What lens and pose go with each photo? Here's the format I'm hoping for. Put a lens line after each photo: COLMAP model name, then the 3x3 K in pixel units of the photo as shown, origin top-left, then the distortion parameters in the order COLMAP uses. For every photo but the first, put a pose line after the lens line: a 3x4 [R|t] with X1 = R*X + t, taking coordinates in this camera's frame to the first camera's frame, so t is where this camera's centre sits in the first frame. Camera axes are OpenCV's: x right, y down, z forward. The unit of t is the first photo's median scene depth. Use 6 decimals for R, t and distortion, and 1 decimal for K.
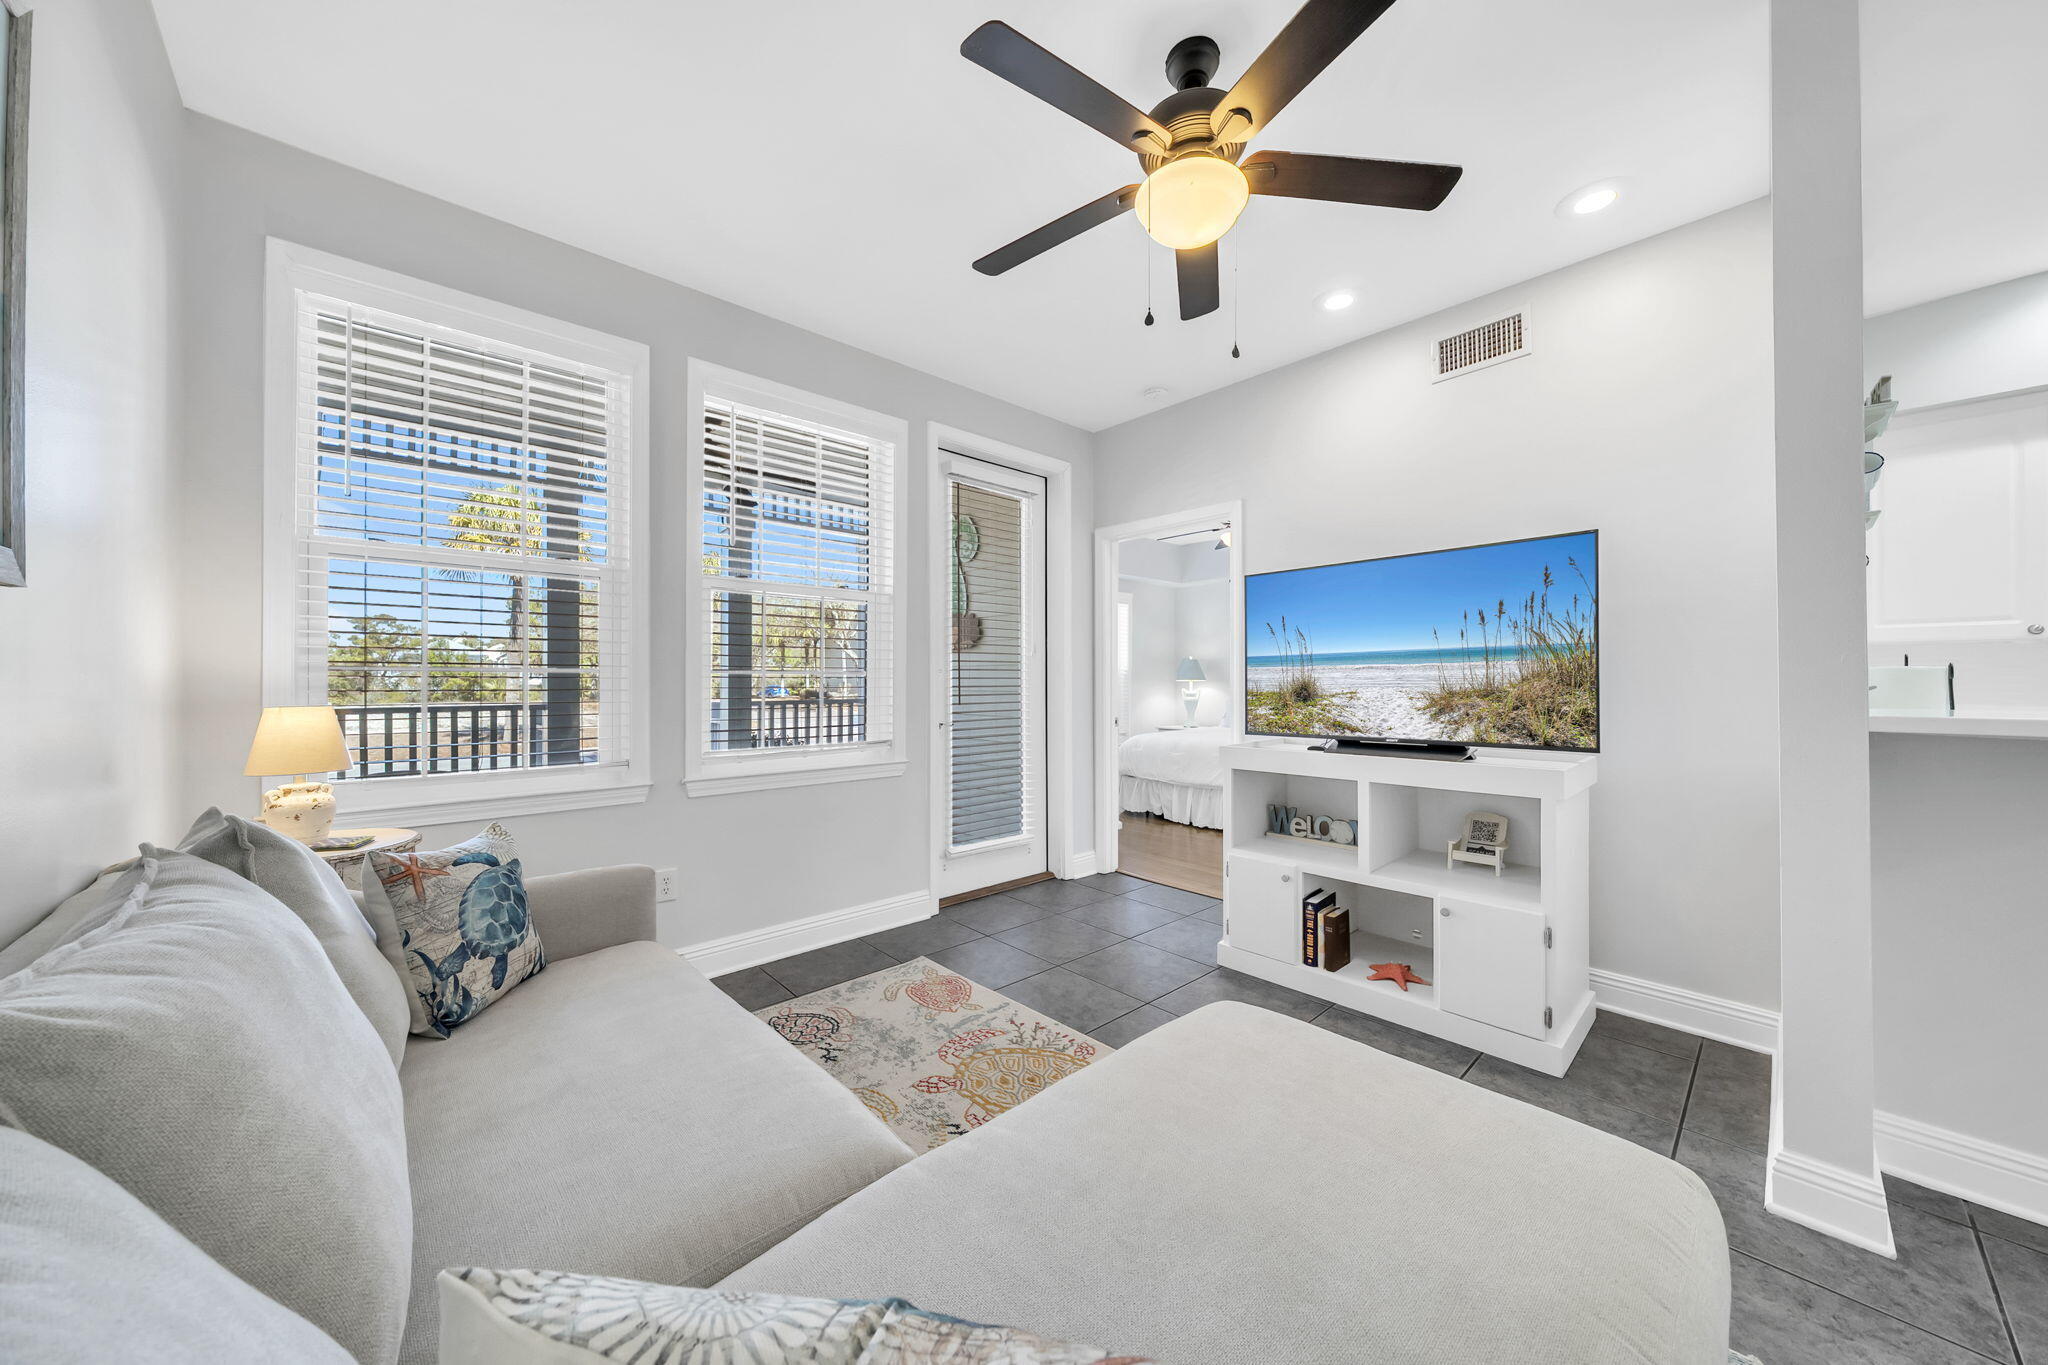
lens RADIAL K [[707.5, 0, 1024.0], [0, 707.5, 682.5], [0, 0, 1]] dist [-0.002798, -0.000121]
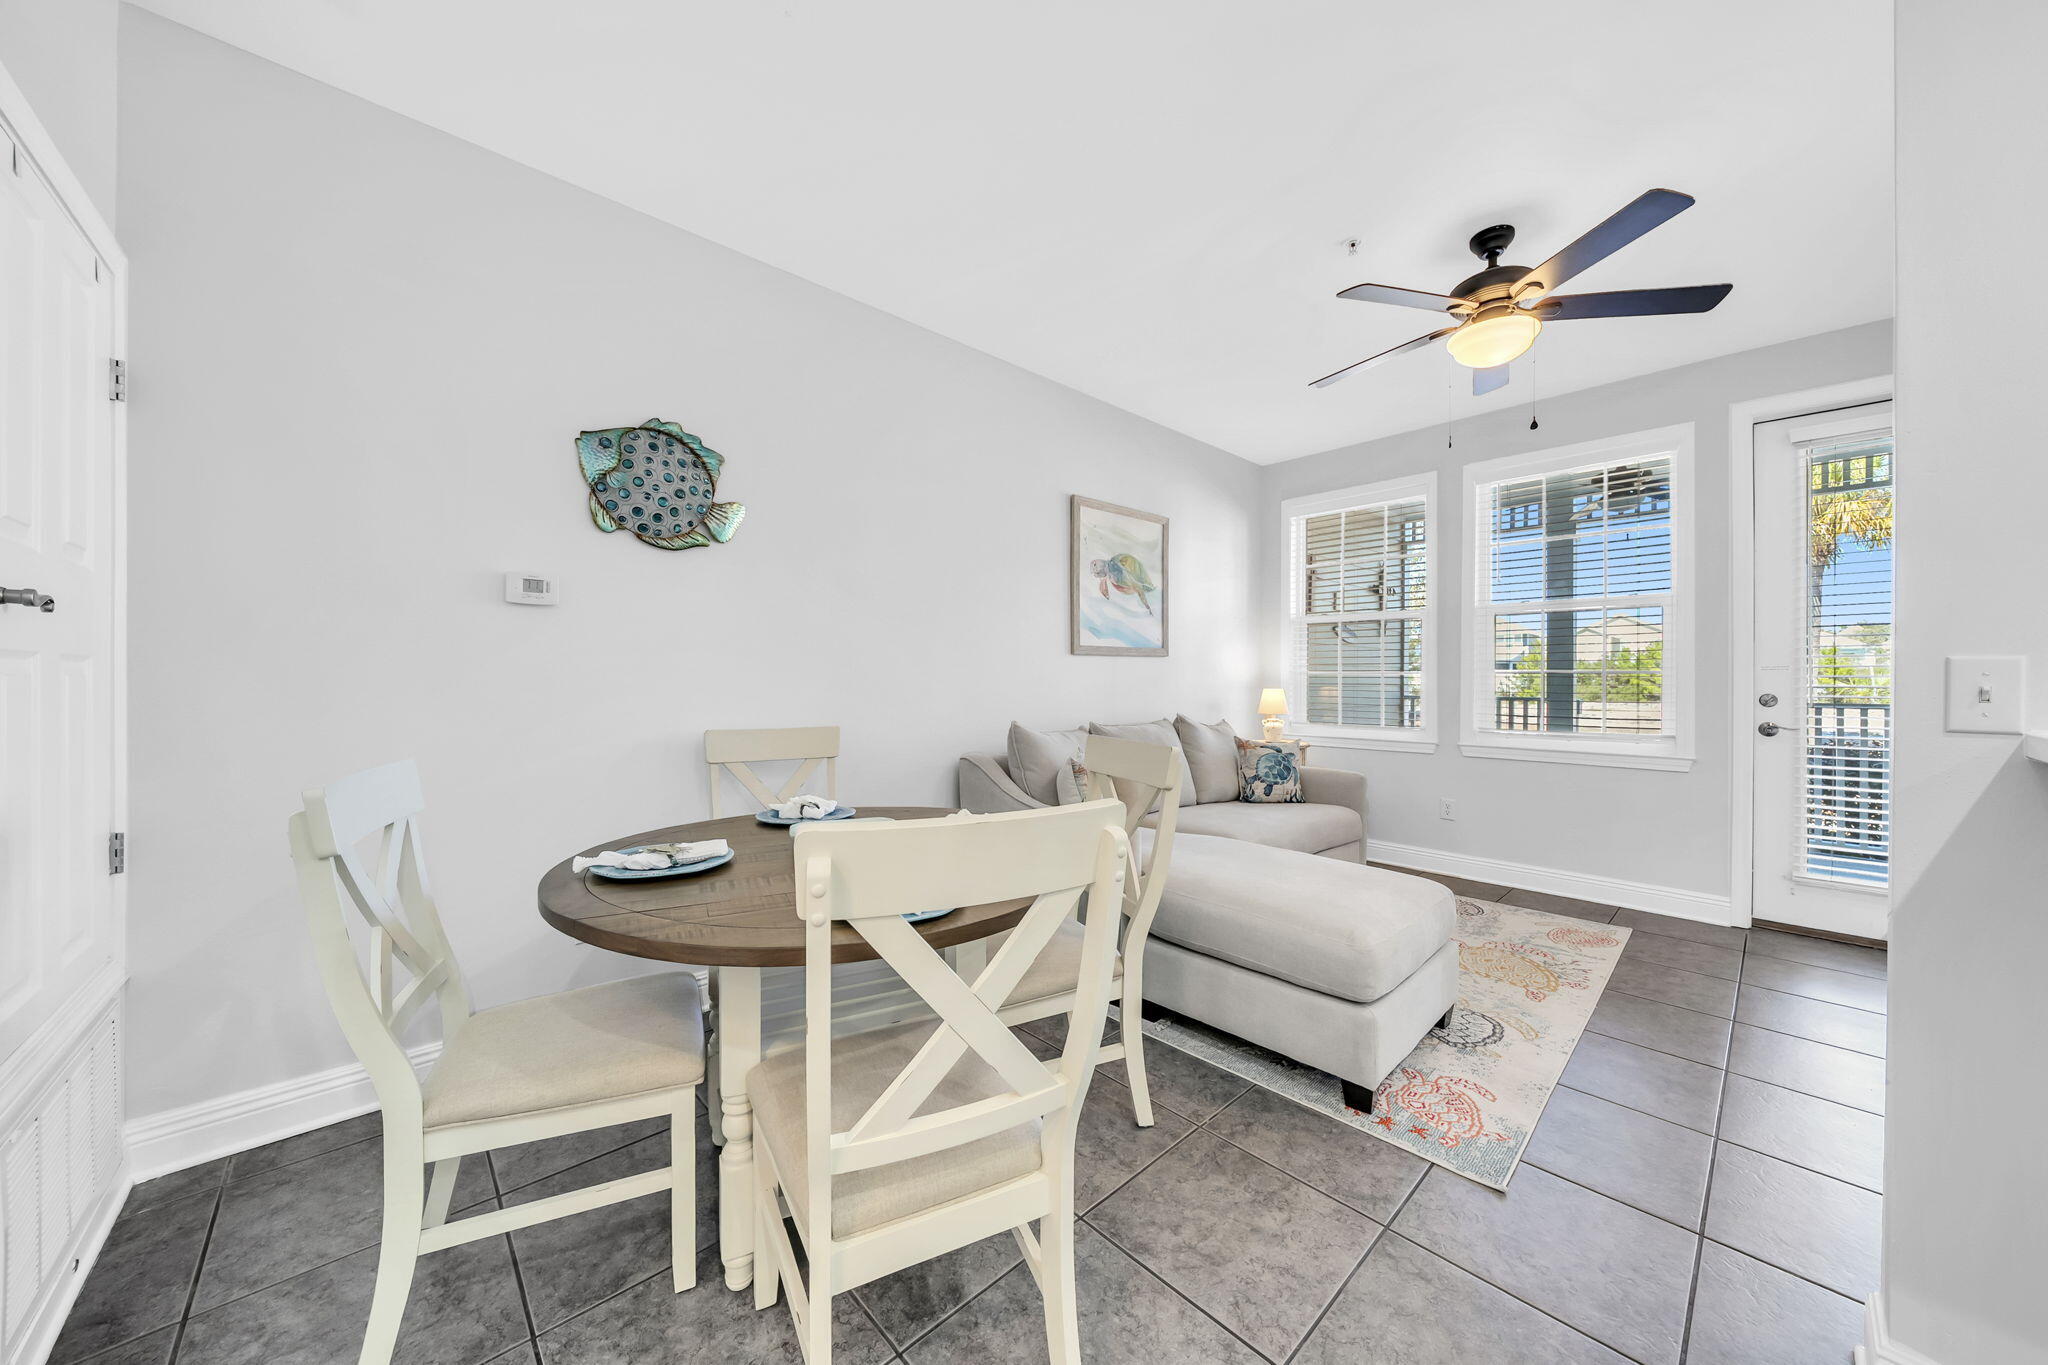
lens RADIAL K [[727.2, 0, 1017.7], [0, 727.2, 688.2], [0, 0, 1]] dist [0.000044, -0.000123]
pose [[0.006411, 0.014760, -0.999871, 1.318568], [-0.003882, 0.999884, 0.014735, -0.001105], [0.999972, 0.003787, 0.006468, 0.041335]]
